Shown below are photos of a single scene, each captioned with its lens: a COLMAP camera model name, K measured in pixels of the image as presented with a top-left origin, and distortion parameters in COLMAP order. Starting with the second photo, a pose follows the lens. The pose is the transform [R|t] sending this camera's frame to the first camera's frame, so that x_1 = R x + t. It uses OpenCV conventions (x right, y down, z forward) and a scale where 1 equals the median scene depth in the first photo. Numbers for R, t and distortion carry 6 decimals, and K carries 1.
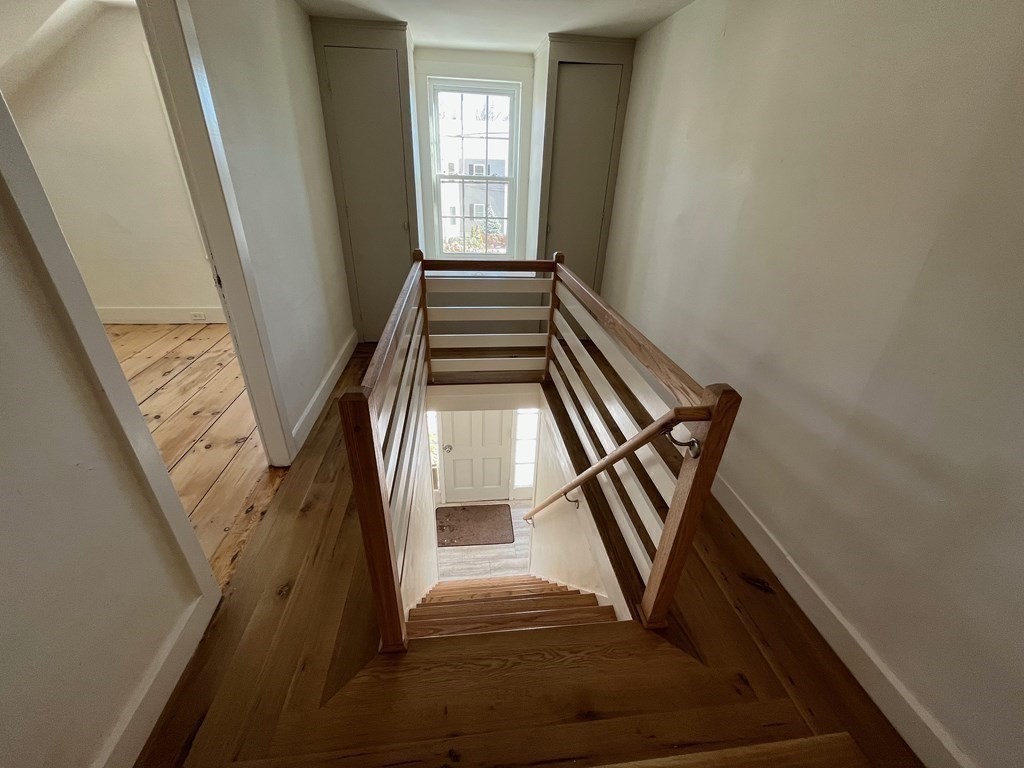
lens RADIAL K [[415.4, 0, 512.0], [0, 415.4, 384.0], [0, 0, 1]] dist [-0.001587, -0.000364]
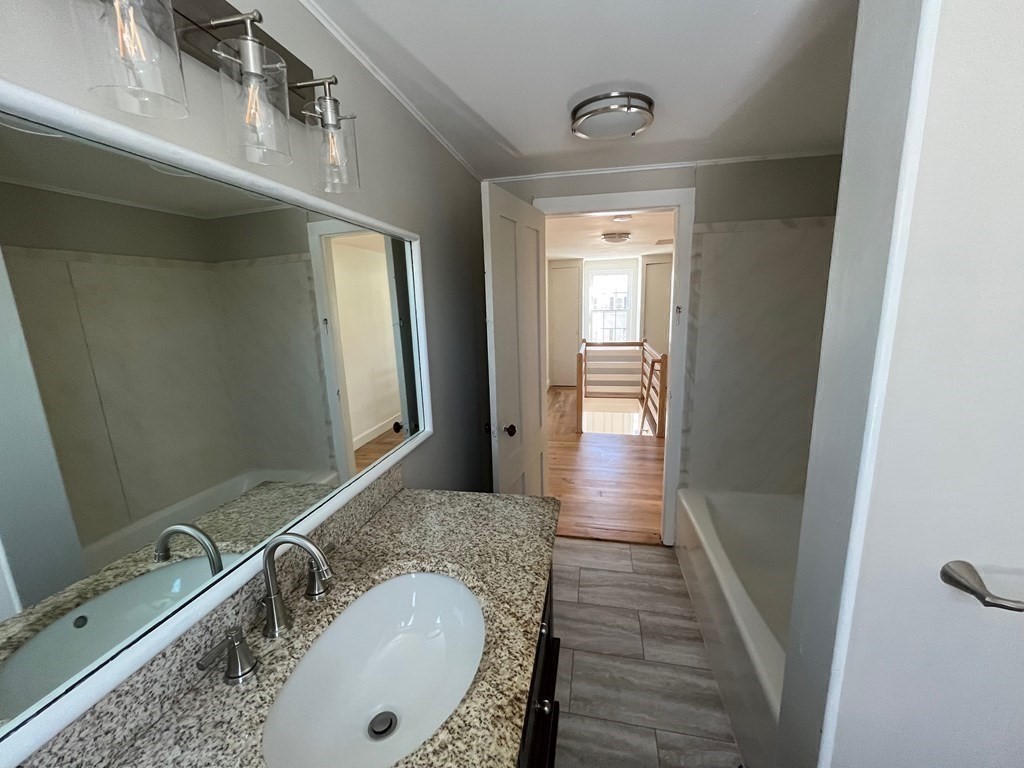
lens RADIAL K [[415.4, 0, 512.0], [0, 415.4, 384.0], [0, 0, 1]] dist [-0.001587, -0.000364]
pose [[0.947722, -0.000677, -0.319096, 0.152320], [-0.090246, 0.958603, -0.270068, 0.627339], [0.306069, 0.284746, 0.908428, -1.276208]]
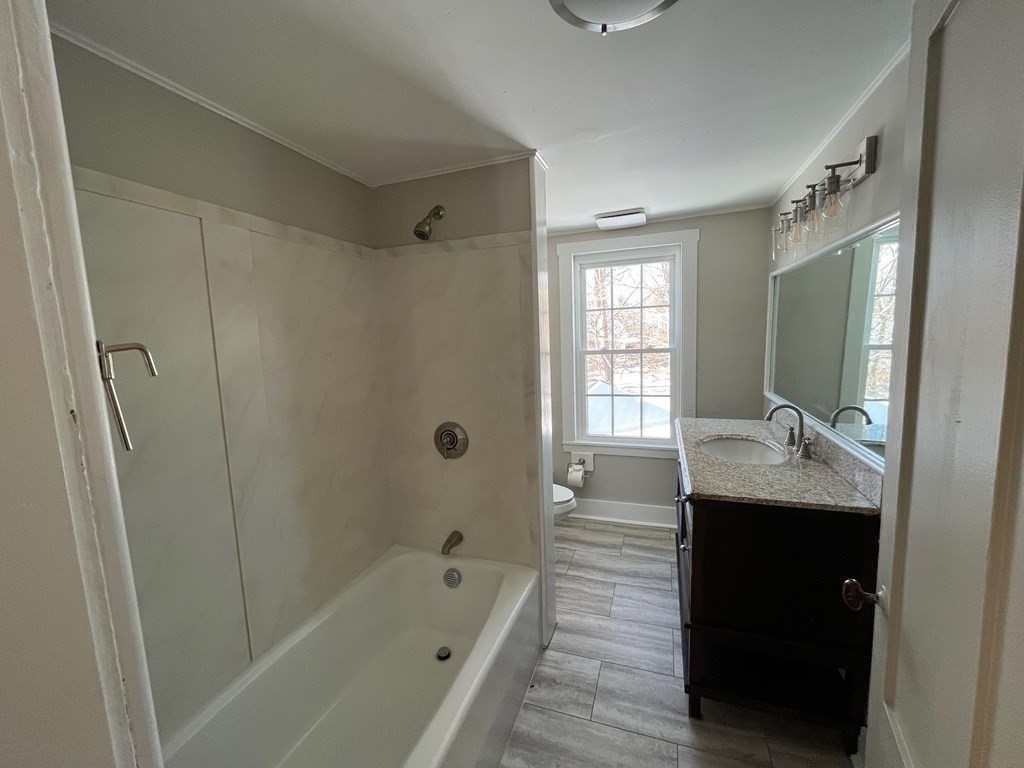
lens RADIAL K [[415.4, 0, 512.0], [0, 415.4, 384.0], [0, 0, 1]] dist [-0.001587, -0.000364]
pose [[-0.893123, -0.053404, 0.446632, -0.525567], [0.213081, 0.824222, 0.524647, -1.650332], [-0.396142, 0.563743, -0.724752, 3.277752]]
